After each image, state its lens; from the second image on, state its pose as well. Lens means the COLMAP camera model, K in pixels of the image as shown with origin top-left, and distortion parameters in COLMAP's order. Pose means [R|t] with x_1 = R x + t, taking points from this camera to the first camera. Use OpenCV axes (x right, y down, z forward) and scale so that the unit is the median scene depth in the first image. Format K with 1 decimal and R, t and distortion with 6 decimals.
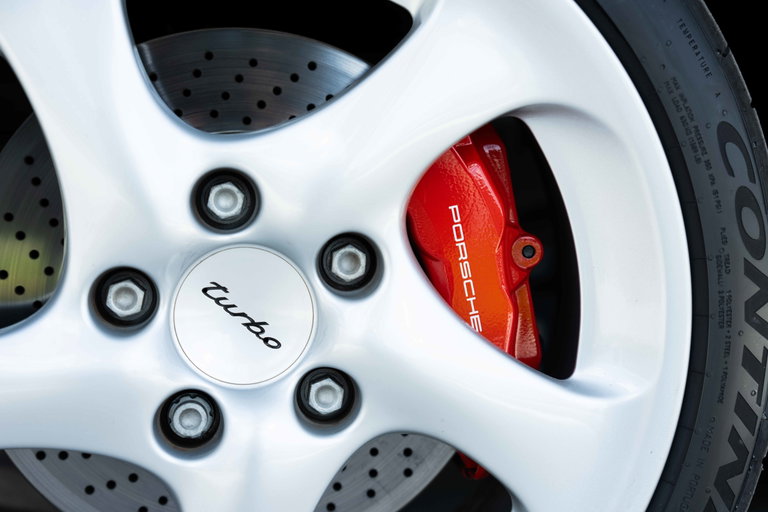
lens RADIAL K [[1329.3, 0, 388.3], [0, 1329.3, 256.8], [0, 0, 1]] dist [0.198348, 0.000000]
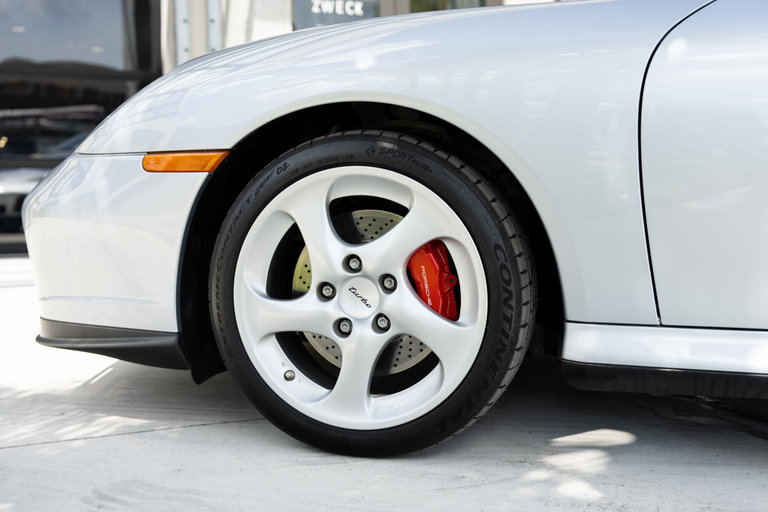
lens RADIAL K [[1025.4, 0, 384.8], [0, 1025.4, 255.8], [0, 0, 1]] dist [0.003555, 0.000000]
pose [[0.922072, 0.024035, -0.386271, 0.955065], [-0.026225, 0.999656, -0.000400, -0.062013], [0.386129, 0.010499, 0.922385, -1.386034]]
